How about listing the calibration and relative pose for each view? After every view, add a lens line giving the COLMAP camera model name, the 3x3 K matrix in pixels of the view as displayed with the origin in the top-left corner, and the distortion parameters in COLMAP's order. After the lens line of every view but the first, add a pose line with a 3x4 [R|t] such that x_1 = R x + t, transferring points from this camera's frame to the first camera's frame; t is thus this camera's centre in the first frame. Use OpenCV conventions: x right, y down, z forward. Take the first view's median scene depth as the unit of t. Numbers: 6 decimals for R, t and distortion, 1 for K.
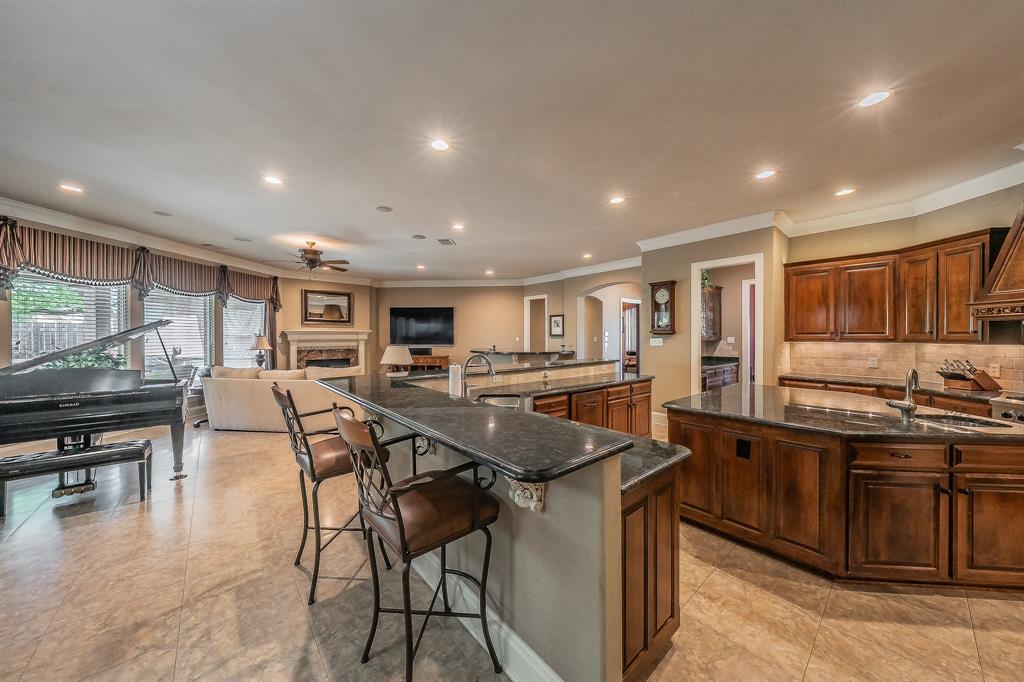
lens RADIAL K [[350.7, 0, 509.7], [0, 350.7, 336.5], [0, 0, 1]] dist [0.000793, 0.000064]
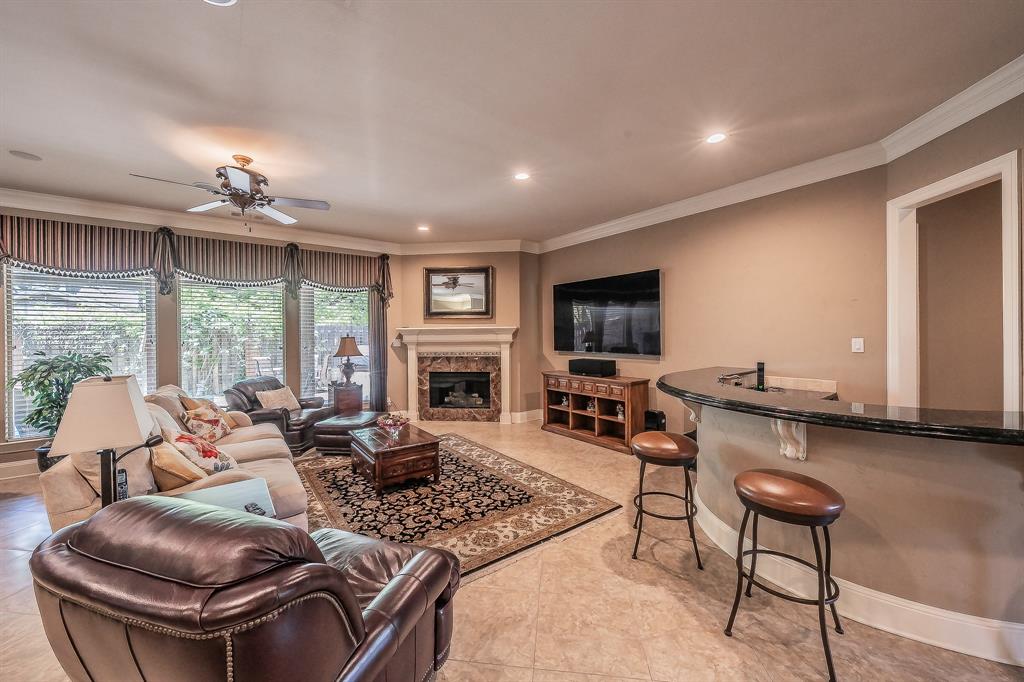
lens RADIAL K [[380.5, 0, 506.4], [0, 380.5, 332.3], [0, 0, 1]] dist [-0.008352, 0.000157]
pose [[0.661222, -0.007425, -0.750153, 0.076687], [0.003979, 0.999972, -0.006391, -0.004210], [0.750180, 0.001241, 0.661233, 0.644603]]
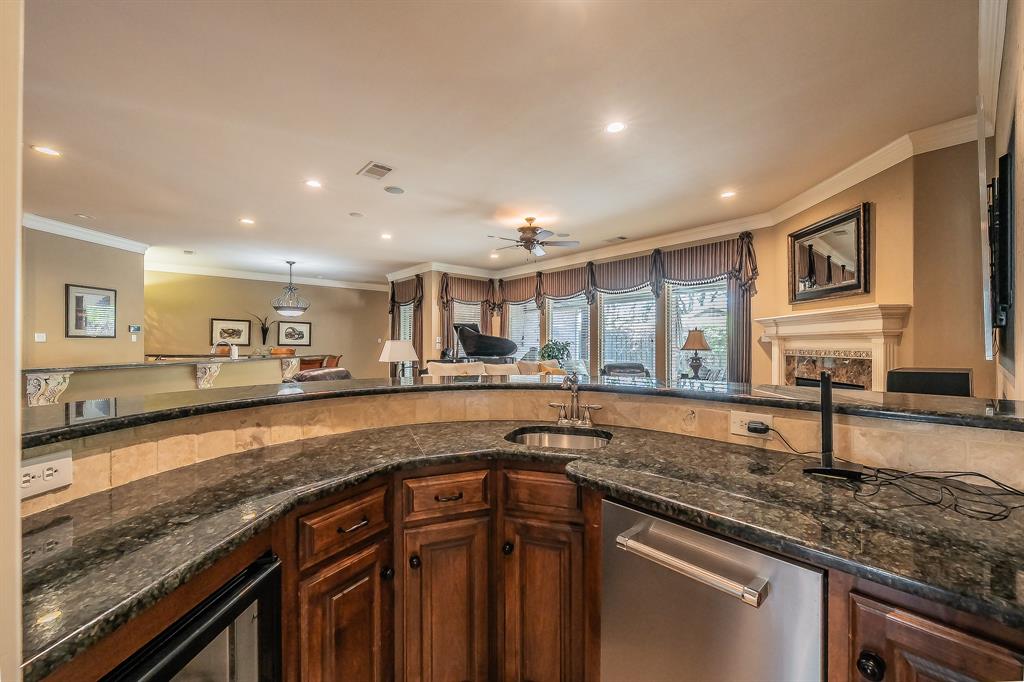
lens RADIAL K [[388.9, 0, 504.7], [0, 388.9, 342.1], [0, 0, 1]] dist [-0.010423, -0.000486]
pose [[-0.703262, -0.002273, -0.710927, 0.097777], [-0.003416, 0.999994, 0.000182, 0.020430], [0.710923, 0.002557, -0.703265, 1.127663]]
